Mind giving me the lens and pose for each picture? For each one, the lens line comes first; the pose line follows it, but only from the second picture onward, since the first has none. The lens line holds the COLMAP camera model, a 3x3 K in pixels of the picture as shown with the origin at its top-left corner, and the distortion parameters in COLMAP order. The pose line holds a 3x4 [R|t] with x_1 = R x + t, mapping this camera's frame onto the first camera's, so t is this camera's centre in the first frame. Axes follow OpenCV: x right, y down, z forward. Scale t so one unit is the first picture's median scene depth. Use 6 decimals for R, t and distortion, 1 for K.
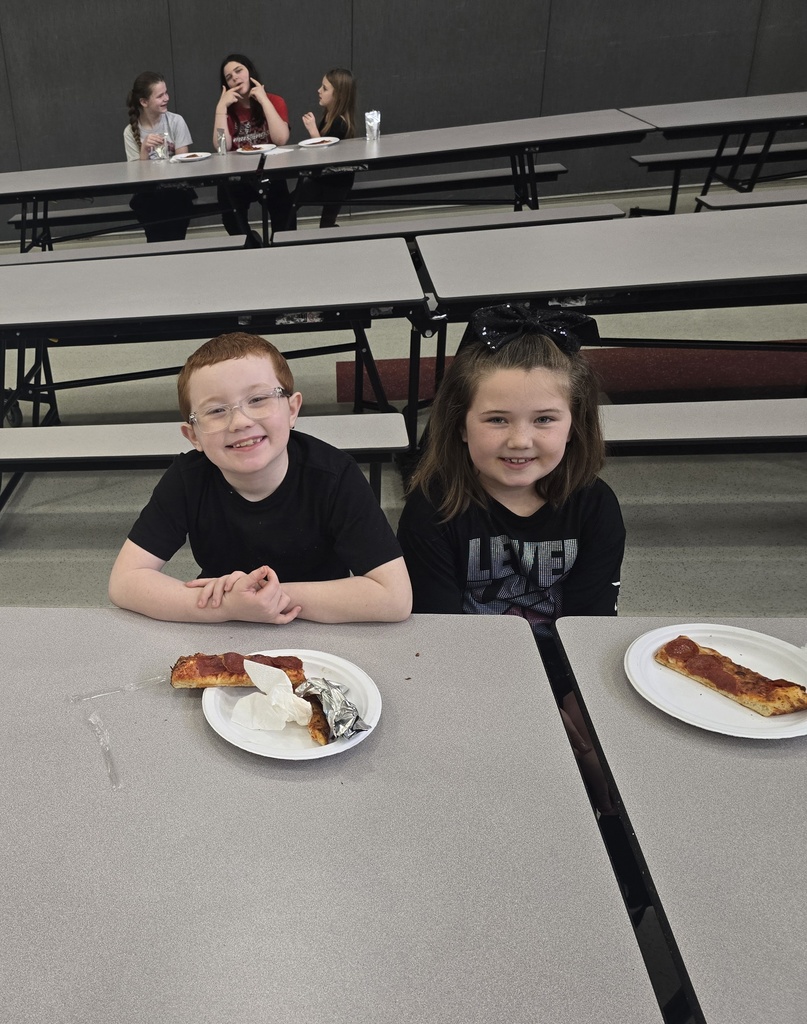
lens RADIAL K [[919.1, 0, 403.4], [0, 919.1, 554.1], [0, 0, 1]] dist [0.023177, 0.010527]
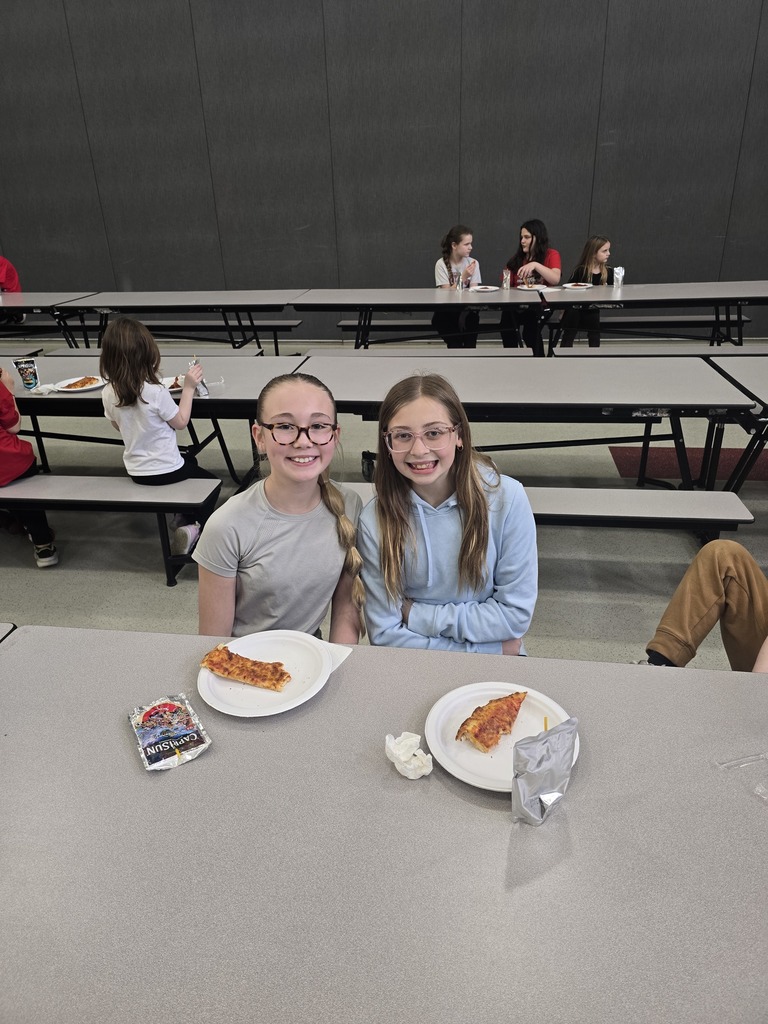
lens RADIAL K [[672.7, 0, 384.0], [0, 672.7, 512.0], [0, 0, 1]] dist [0.022387, -0.004784]
pose [[0.995267, 0.058561, 0.077547, -0.445272], [-0.049756, 0.992577, -0.110970, 0.005083], [-0.083470, 0.106587, 0.990794, 0.085551]]
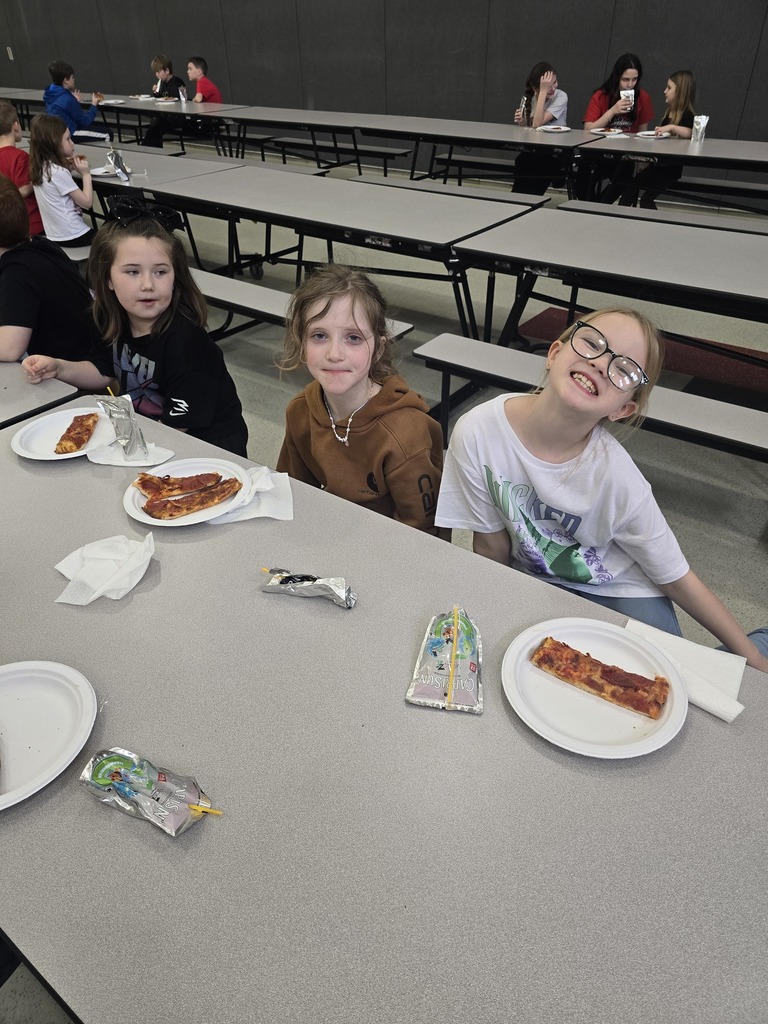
lens RADIAL K [[753.6, 0, 384.0], [0, 753.6, 512.0], [0, 0, 1]] dist [0.006691, -0.002220]
pose [[0.875841, 0.345163, -0.337291, 0.061338], [-0.322921, 0.938540, 0.121919, -0.001286], [0.358643, 0.002137, 0.933472, -0.010616]]
